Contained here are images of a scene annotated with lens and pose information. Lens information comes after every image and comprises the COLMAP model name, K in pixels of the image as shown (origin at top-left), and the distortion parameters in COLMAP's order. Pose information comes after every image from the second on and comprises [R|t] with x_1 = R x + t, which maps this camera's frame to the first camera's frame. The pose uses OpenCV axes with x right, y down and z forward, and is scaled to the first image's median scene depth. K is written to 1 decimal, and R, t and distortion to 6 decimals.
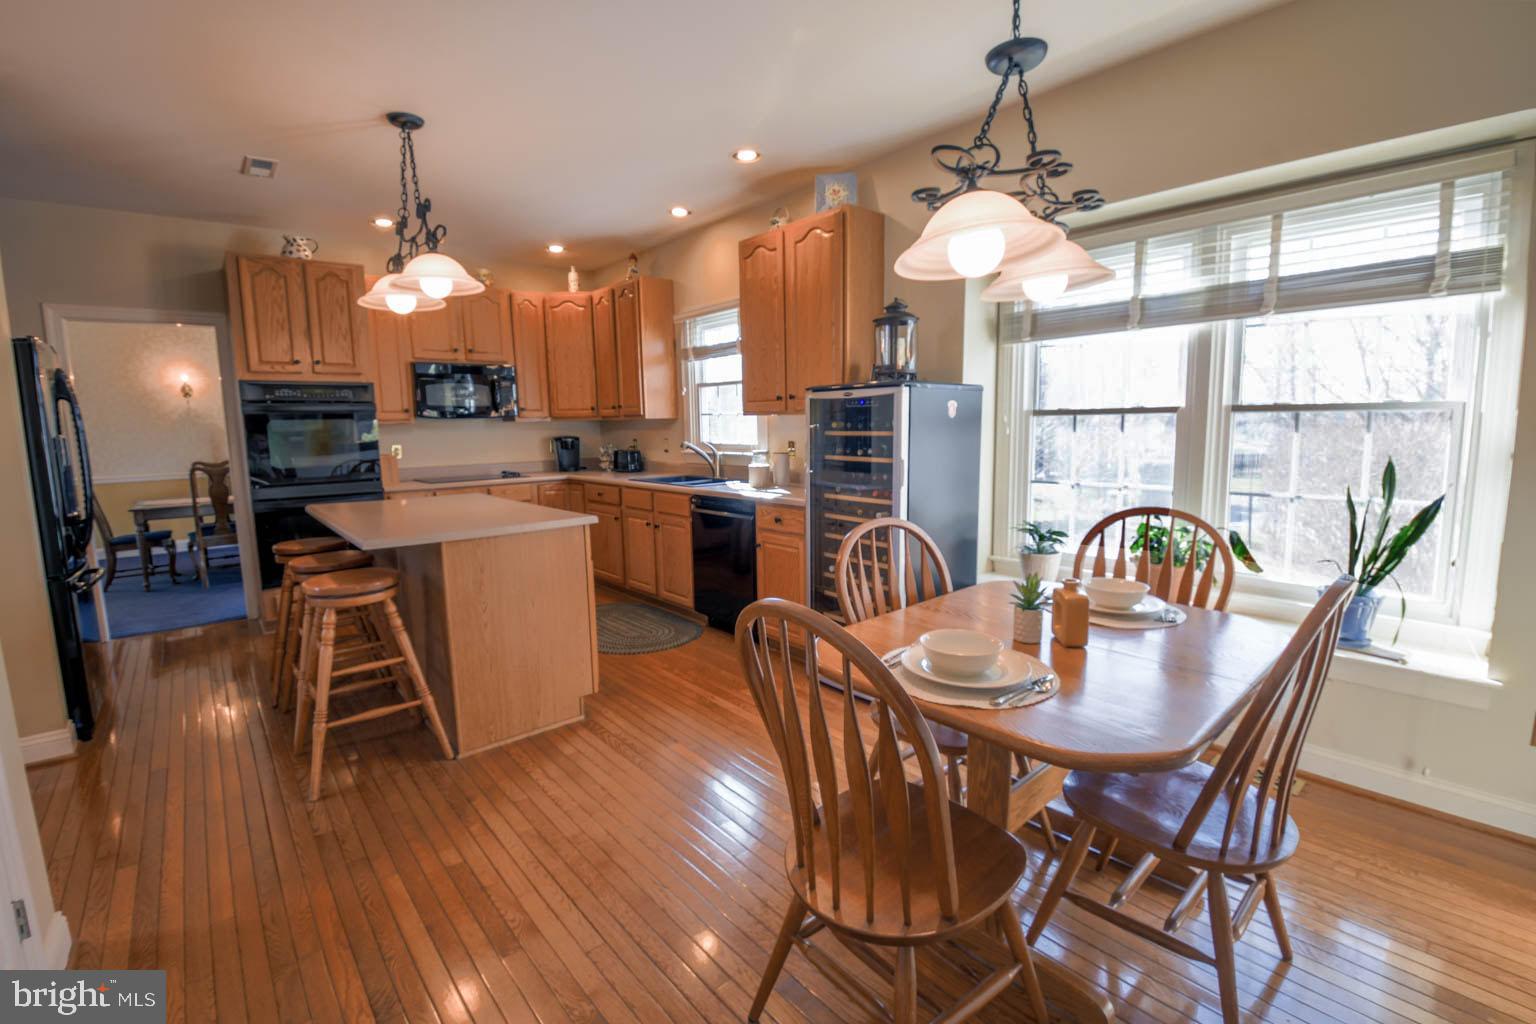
lens RADIAL K [[679.1, 0, 777.1], [0, 679.1, 511.2], [0, 0, 1]] dist [-0.003843, -0.012308]
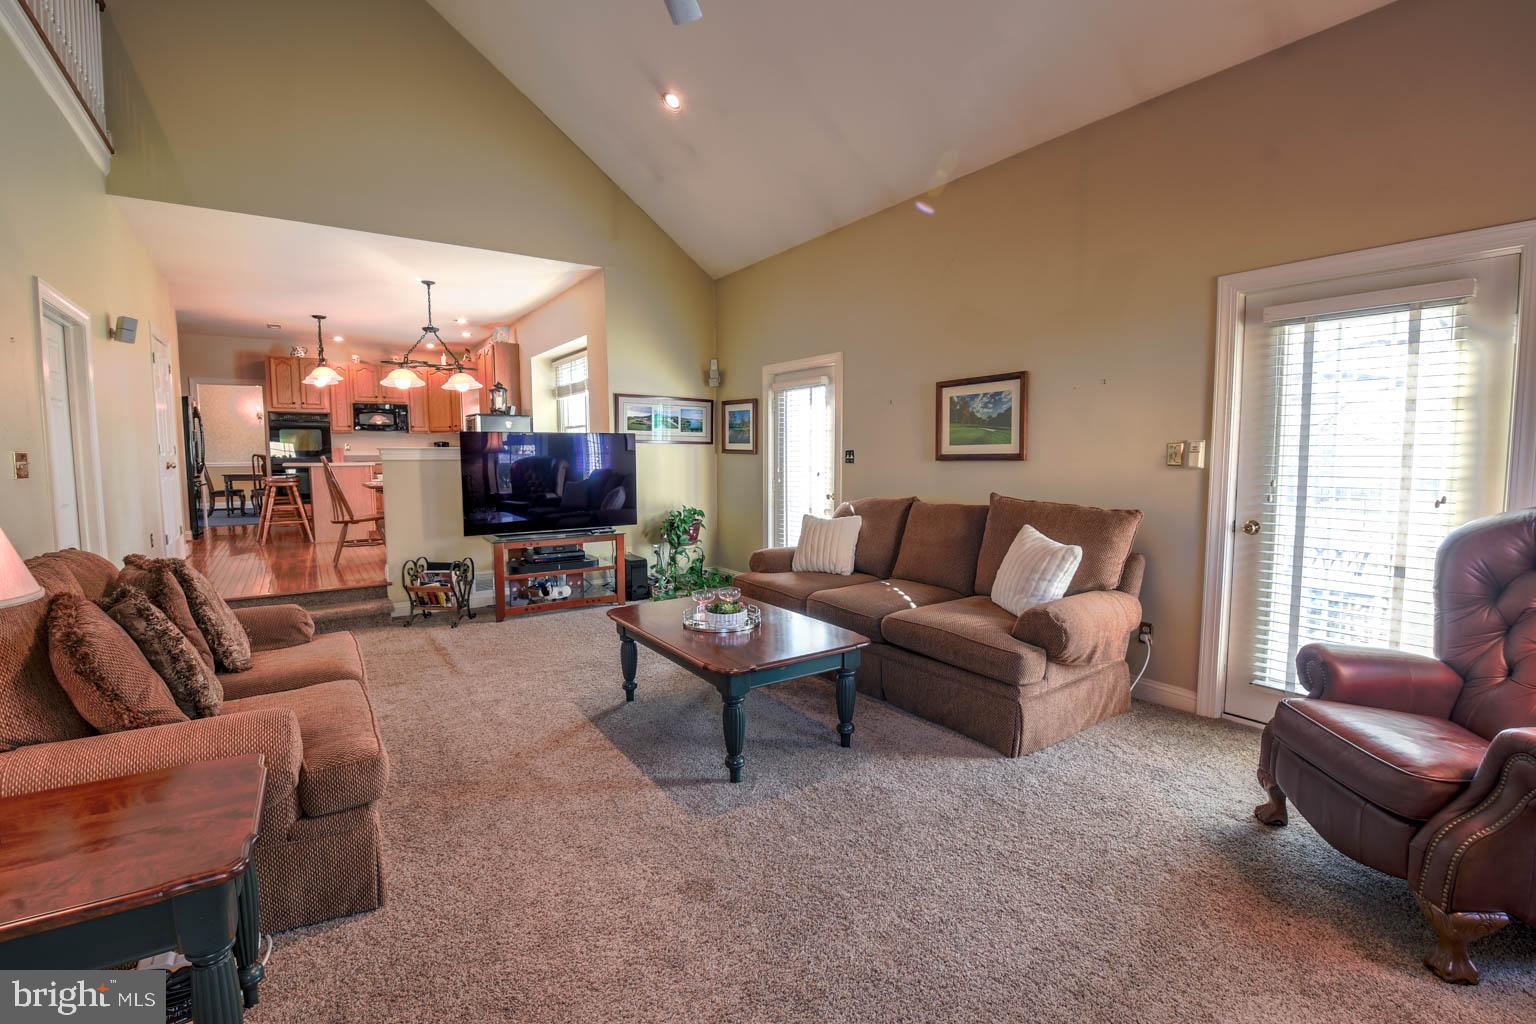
lens RADIAL K [[679.1, 0, 777.2], [0, 679.1, 509.2], [0, 0, 1]] dist [-0.003843, -0.012308]
pose [[0.995084, 0.022039, -0.096554, 1.068756], [-0.026935, 0.998401, -0.049700, 0.191484], [0.095304, 0.052056, 0.994086, -1.016748]]
